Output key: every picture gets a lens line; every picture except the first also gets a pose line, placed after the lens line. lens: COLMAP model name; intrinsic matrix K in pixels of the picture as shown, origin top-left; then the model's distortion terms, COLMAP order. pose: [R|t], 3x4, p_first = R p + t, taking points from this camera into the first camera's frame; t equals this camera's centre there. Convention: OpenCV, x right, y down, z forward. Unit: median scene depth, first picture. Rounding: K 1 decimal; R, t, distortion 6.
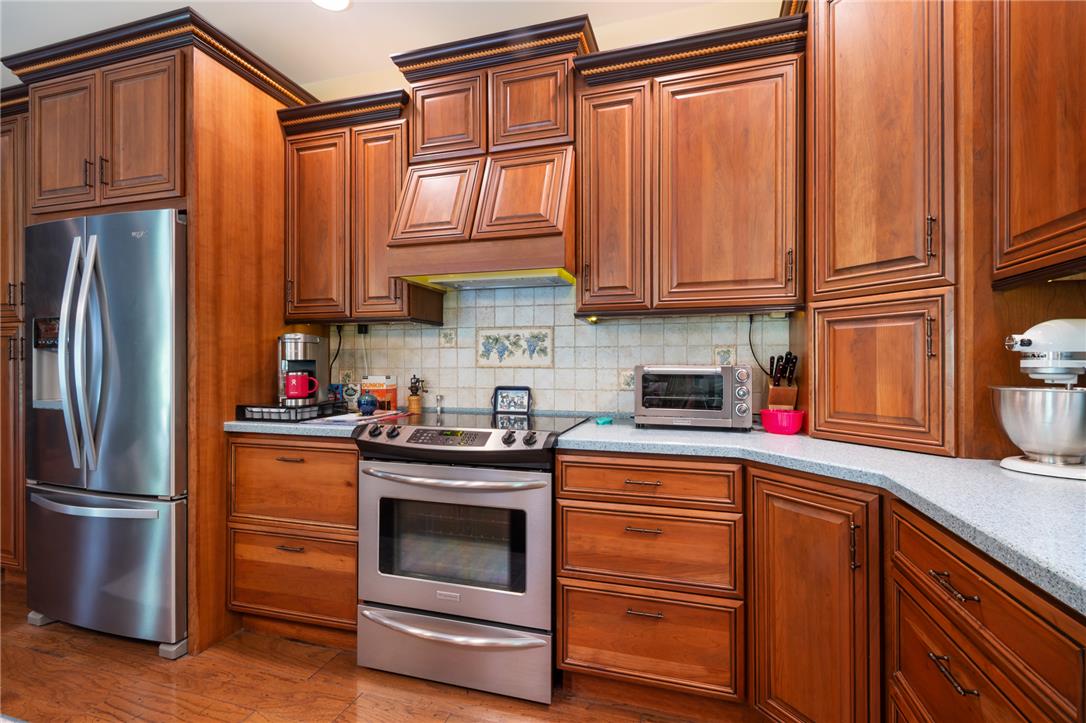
lens RADIAL K [[487.5, 0, 544.6], [0, 487.5, 363.5], [0, 0, 1]] dist [0.006775, -0.002481]
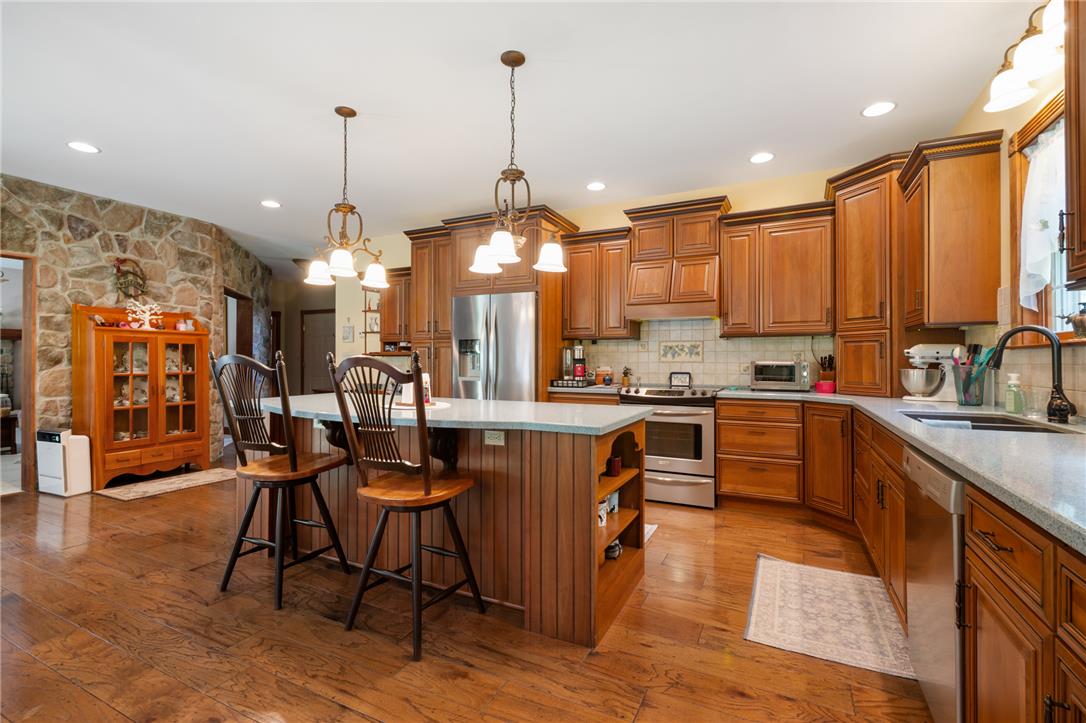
lens RADIAL K [[487.5, 0, 543.4], [0, 487.5, 357.1], [0, 0, 1]] dist [0.006775, -0.002481]
pose [[0.985216, -0.000640, -0.171314, -0.349693], [-0.000279, 0.999986, -0.005339, -0.001862], [0.171315, 0.005308, 0.985202, -1.277617]]
